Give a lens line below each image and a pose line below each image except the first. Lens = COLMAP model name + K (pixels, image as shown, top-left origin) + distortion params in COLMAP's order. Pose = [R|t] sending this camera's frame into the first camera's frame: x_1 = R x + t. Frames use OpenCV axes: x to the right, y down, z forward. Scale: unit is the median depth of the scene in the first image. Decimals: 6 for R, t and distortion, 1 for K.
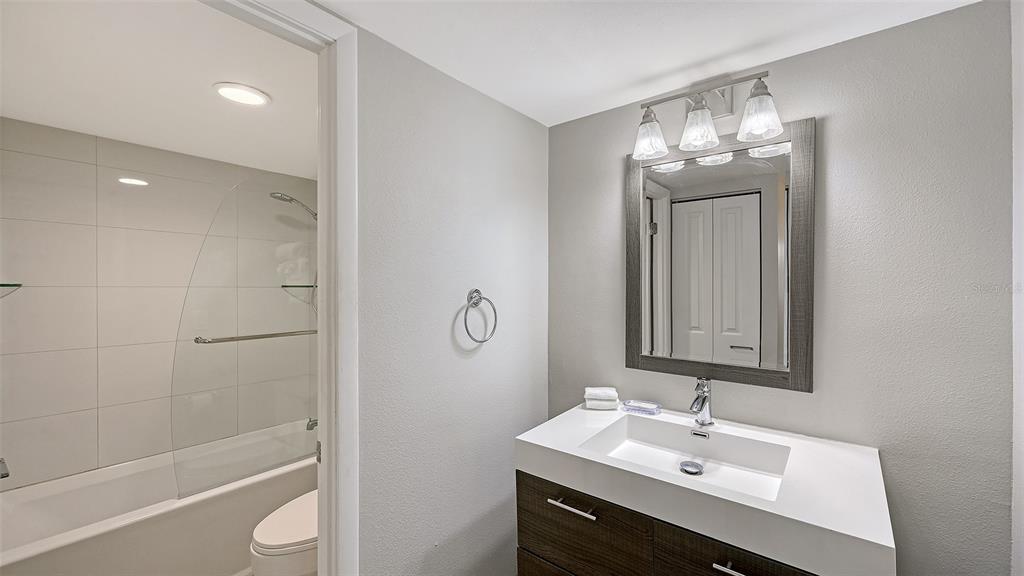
lens RADIAL K [[424.6, 0, 513.0], [0, 424.6, 290.5], [0, 0, 1]] dist [0.000217, -0.000186]
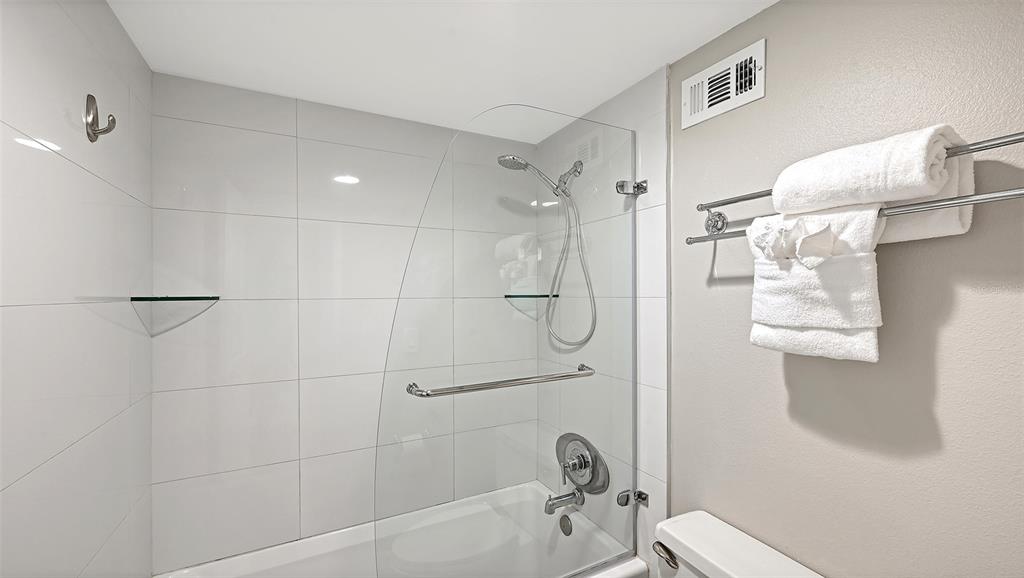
lens RADIAL K [[424.5, 0, 510.1], [0, 424.5, 296.0], [0, 0, 1]] dist [0.000416, 0.000038]
pose [[0.923811, -0.004869, -0.382819, -0.268443], [0.003882, 0.999987, -0.003352, -0.008058], [0.382830, 0.001611, 0.923817, 0.350129]]
